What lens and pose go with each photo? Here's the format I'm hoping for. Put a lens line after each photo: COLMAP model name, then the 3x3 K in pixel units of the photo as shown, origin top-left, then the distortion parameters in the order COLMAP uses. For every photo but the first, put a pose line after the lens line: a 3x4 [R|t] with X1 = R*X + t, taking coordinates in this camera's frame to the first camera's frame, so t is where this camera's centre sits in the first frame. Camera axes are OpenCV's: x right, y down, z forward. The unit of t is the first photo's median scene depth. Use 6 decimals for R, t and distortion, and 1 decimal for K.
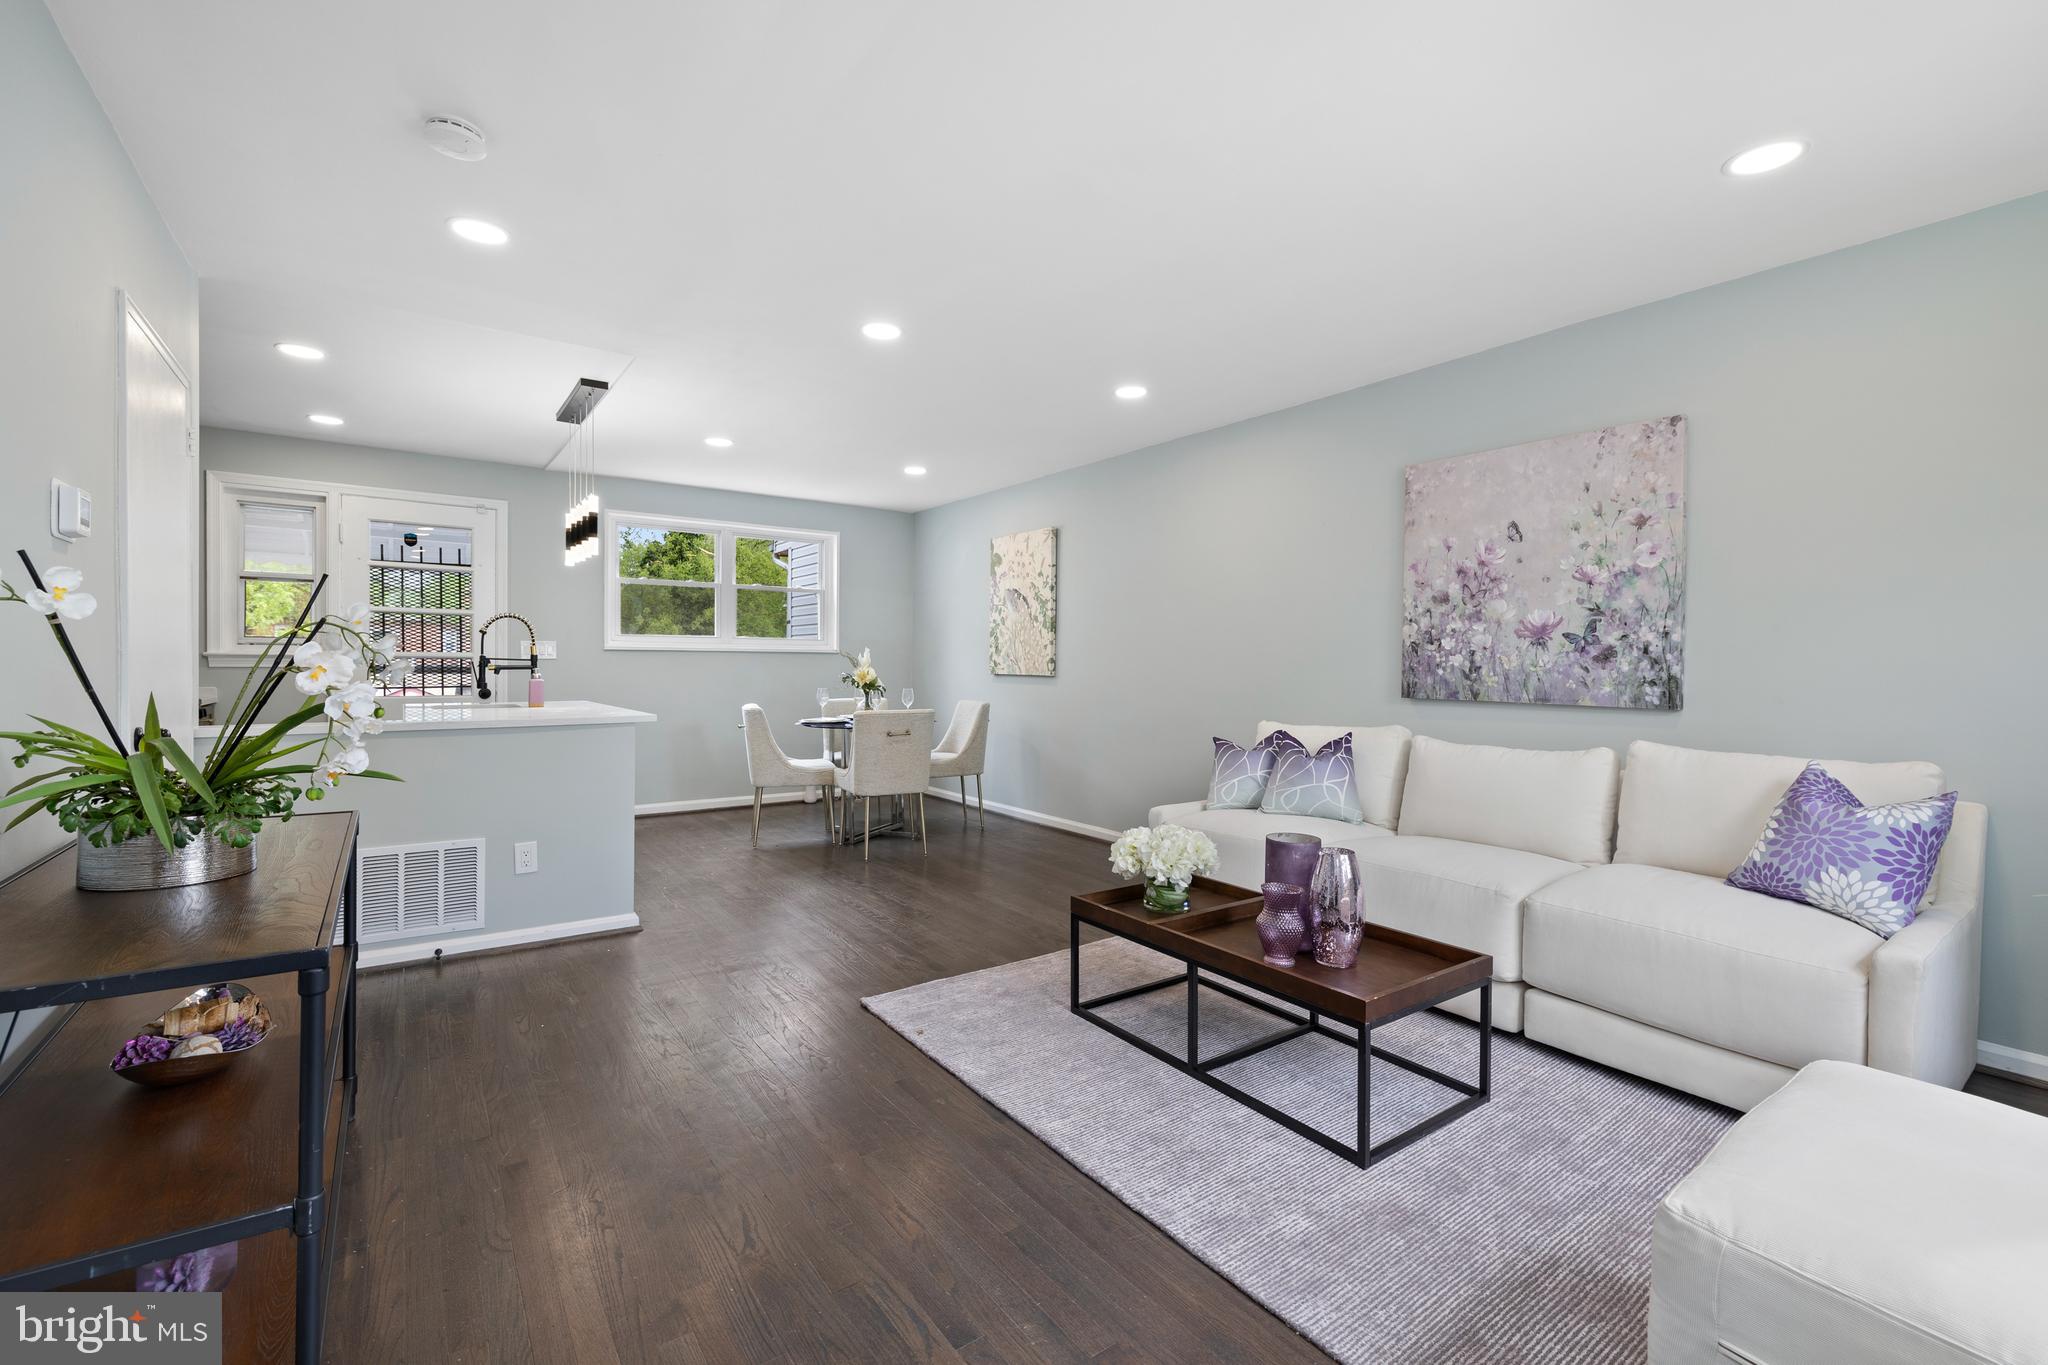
lens RADIAL K [[872.1, 0, 1022.9], [0, 872.1, 676.3], [0, 0, 1]] dist [0.000721, -0.000296]
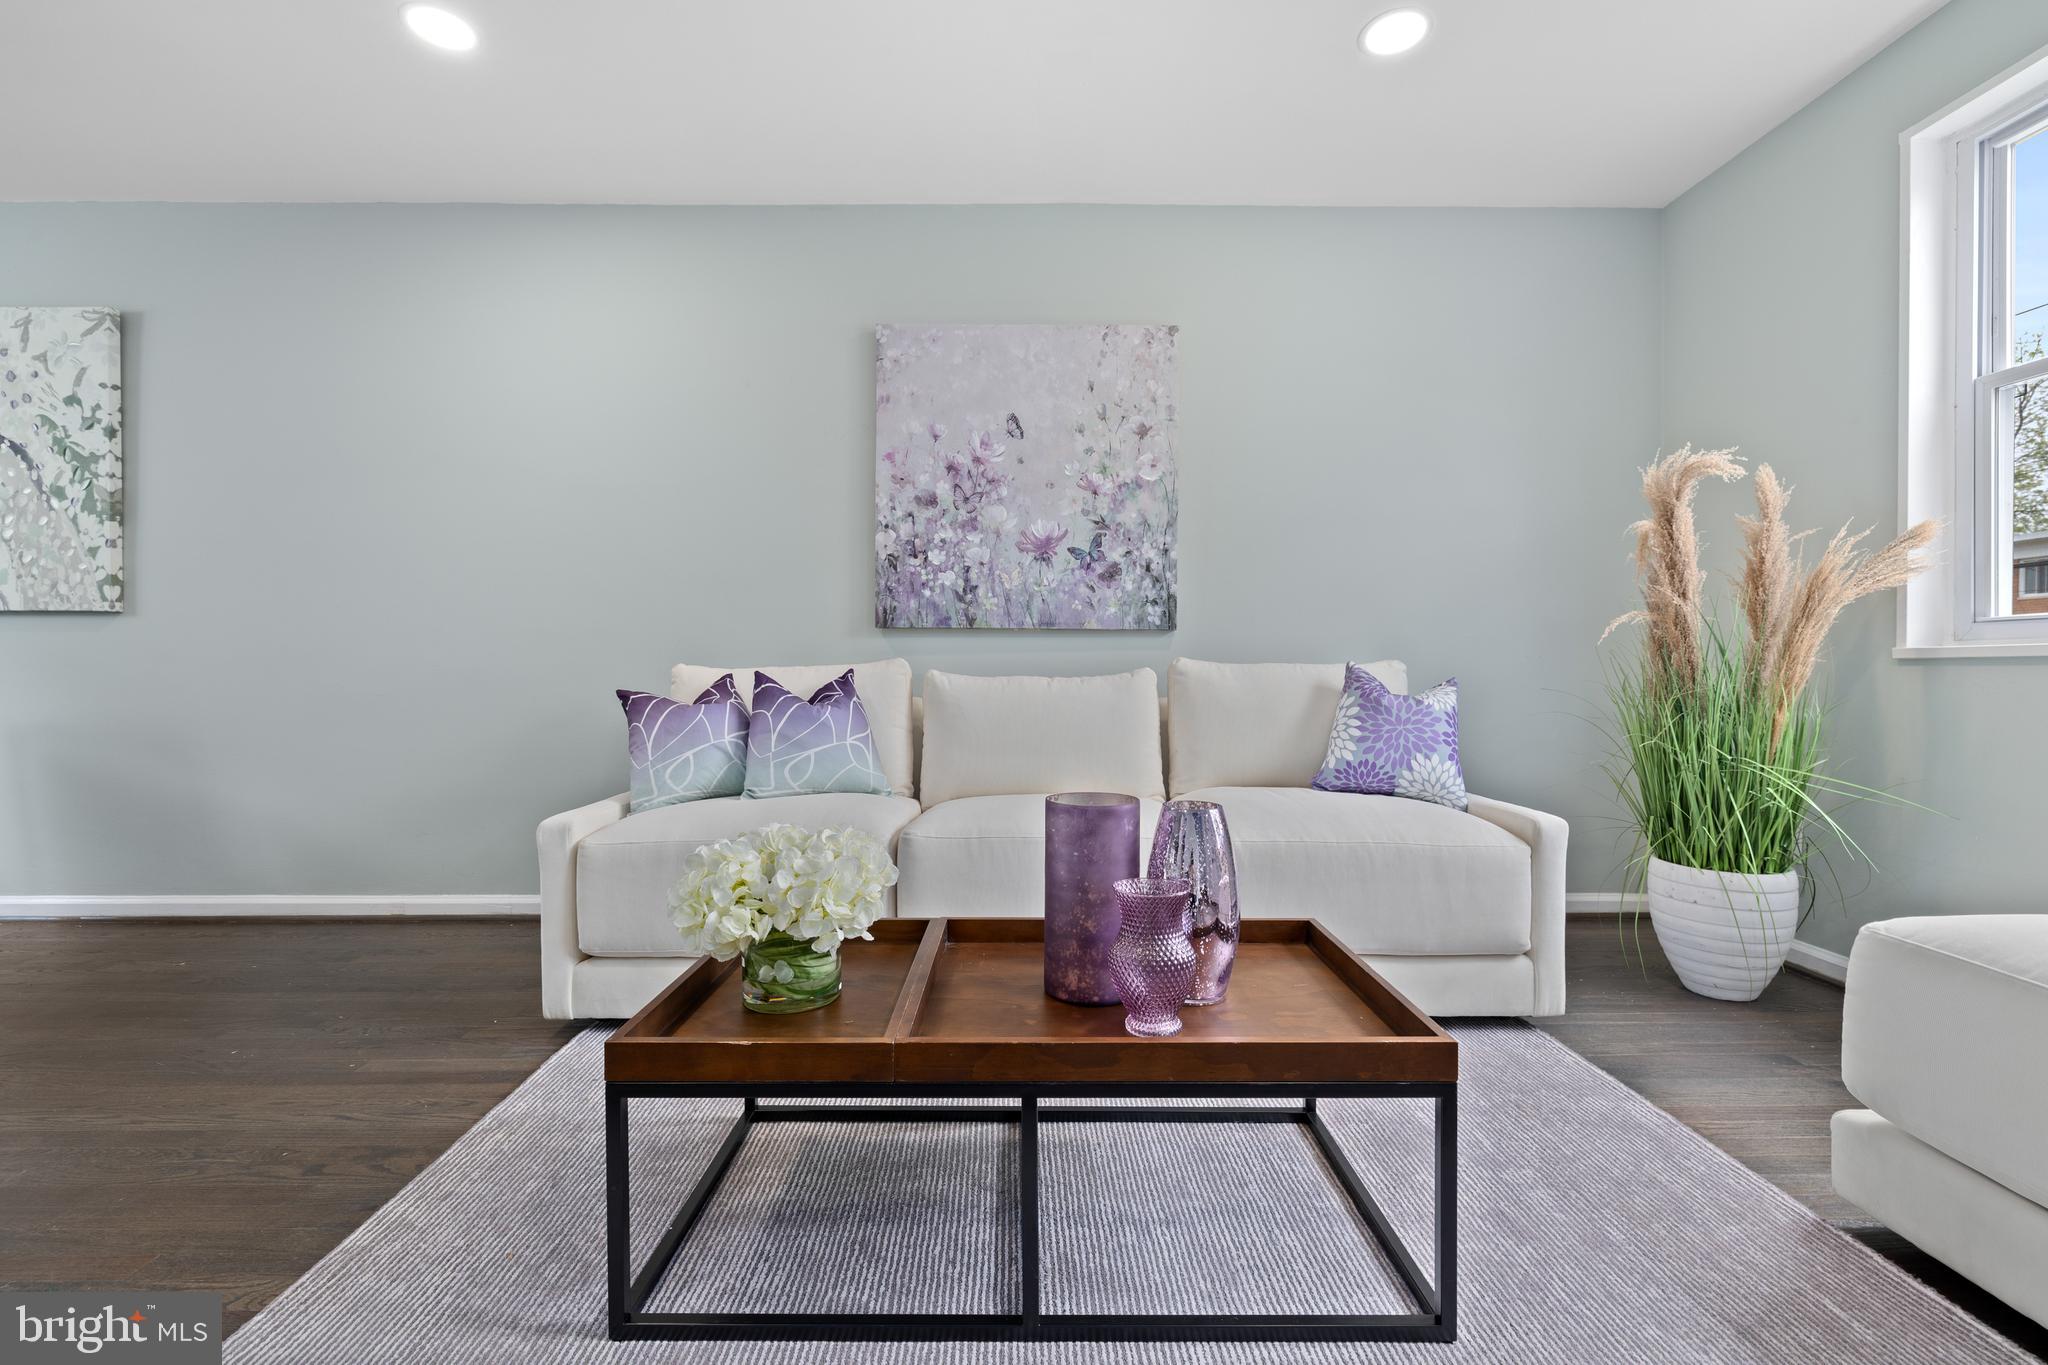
lens RADIAL K [[872.1, 0, 1022.9], [0, 872.1, 676.3], [0, 0, 1]] dist [0.000721, -0.000296]
pose [[0.577820, -0.011636, 0.816081, -0.119267], [0.016544, 0.999860, 0.002543, 0.071564], [-0.815996, 0.012031, 0.577932, 0.485805]]
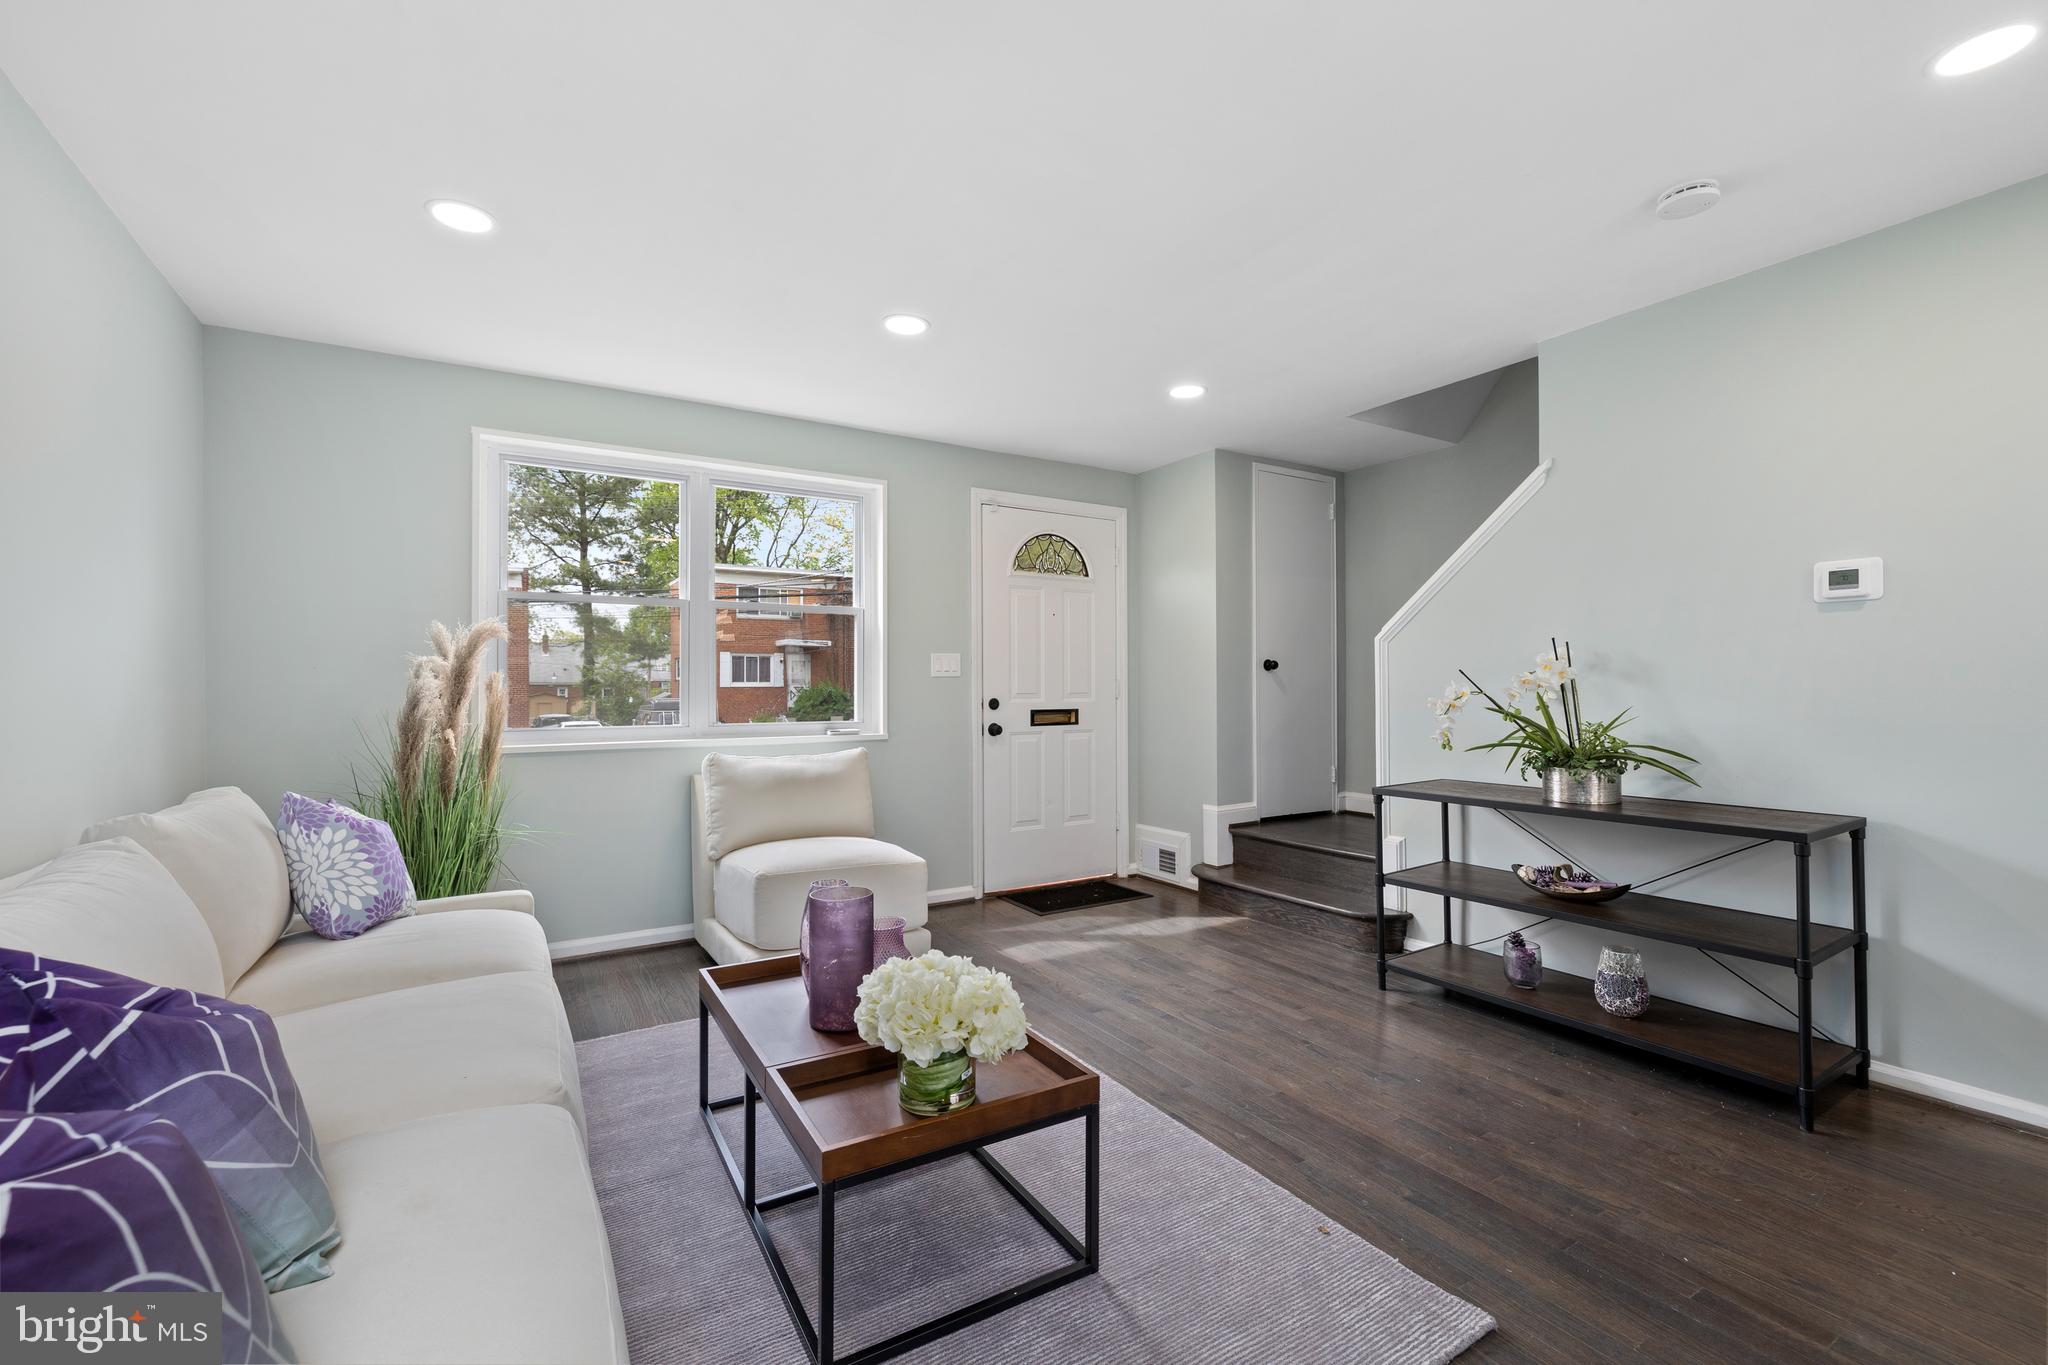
lens RADIAL K [[862.2, 0, 1024.0], [0, 862.2, 682.5], [0, 0, 1]] dist [0.001342, -0.000075]
pose [[-0.996642, -0.001621, 0.081867, 0.040414], [-0.001172, 0.999984, 0.005526, -0.016246], [-0.081875, 0.005411, -0.996628, 1.244085]]
